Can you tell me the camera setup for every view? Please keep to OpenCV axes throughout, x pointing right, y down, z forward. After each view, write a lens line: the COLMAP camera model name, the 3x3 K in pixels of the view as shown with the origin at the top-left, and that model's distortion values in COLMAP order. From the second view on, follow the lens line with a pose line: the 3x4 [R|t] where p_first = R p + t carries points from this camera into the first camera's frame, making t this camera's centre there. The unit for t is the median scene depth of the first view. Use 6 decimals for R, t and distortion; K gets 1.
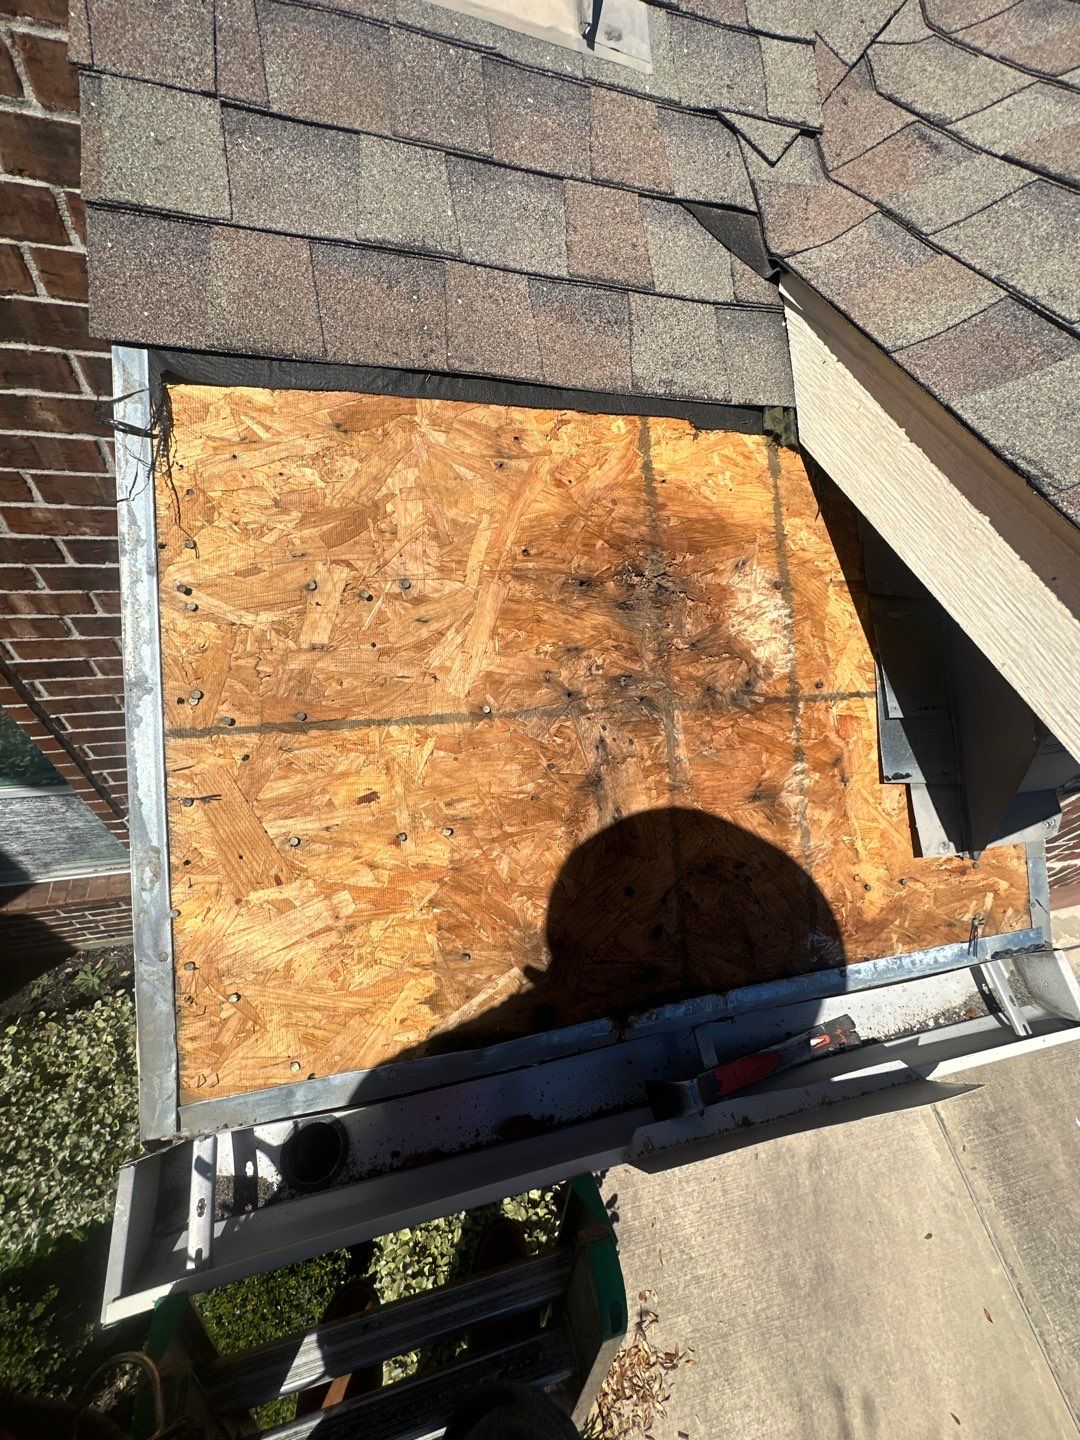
lens RADIAL K [[573.9, 0, 540.0], [0, 573.9, 720.0], [0, 0, 1]] dist [-0.000328, 0.000306]
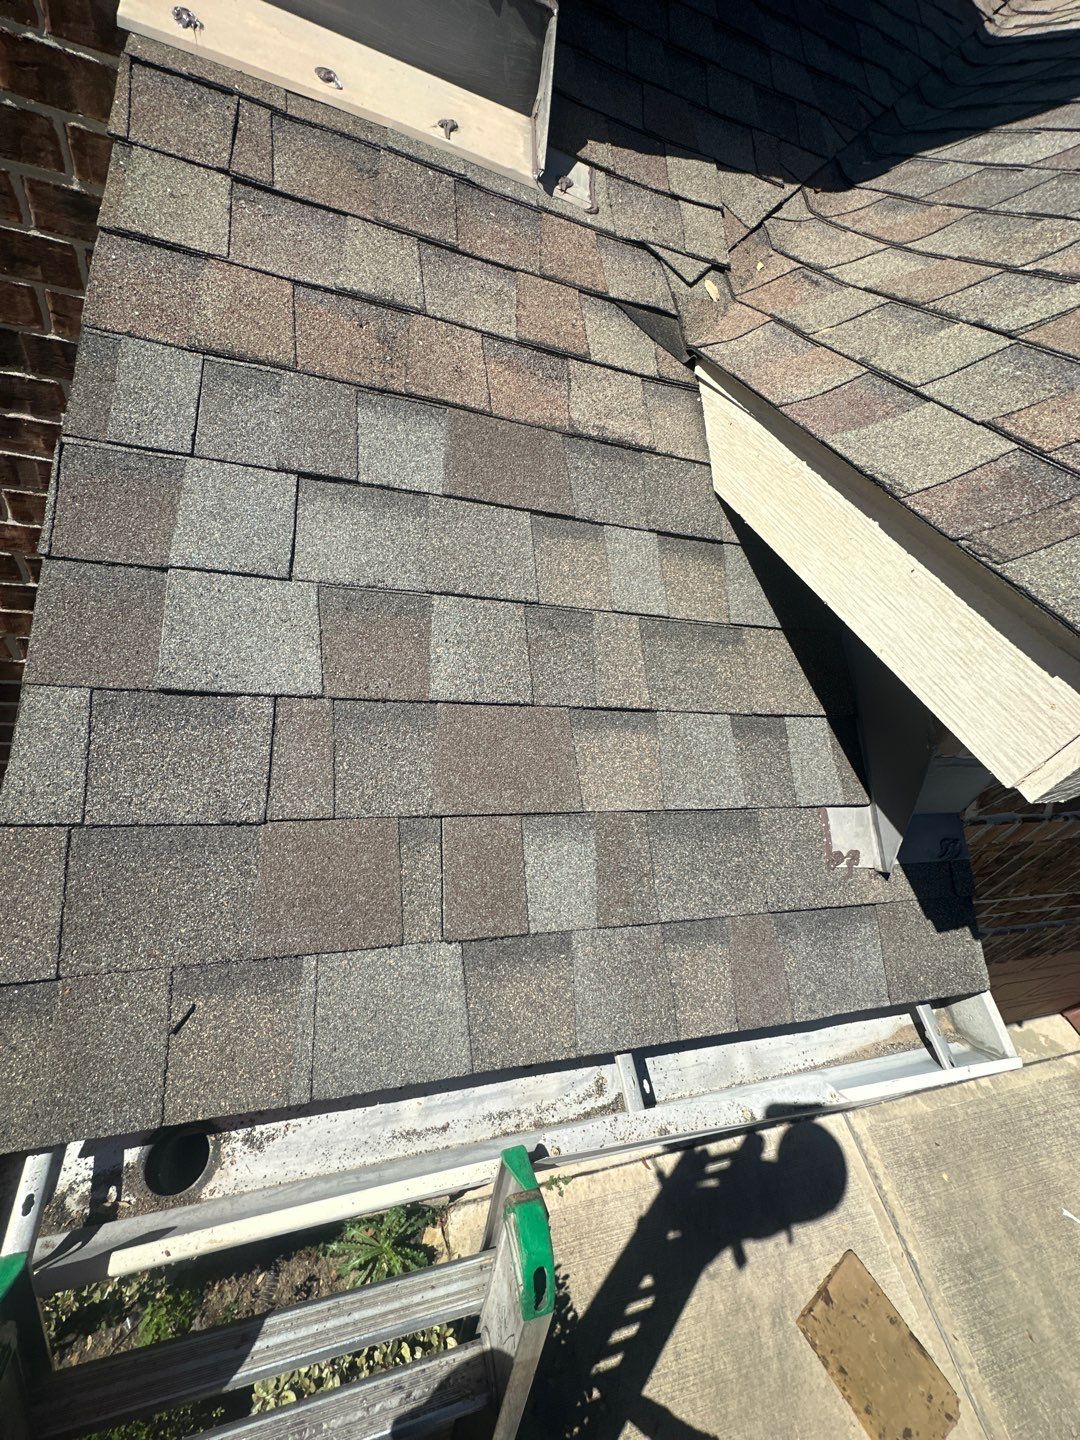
lens RADIAL K [[573.9, 0, 540.0], [0, 573.9, 720.0], [0, 0, 1]] dist [-0.000328, 0.000306]
pose [[0.997024, 0.051361, 0.057488, 0.068060], [-0.039985, 0.982118, -0.183973, 0.205551], [-0.065909, 0.181127, 0.981249, -0.020065]]
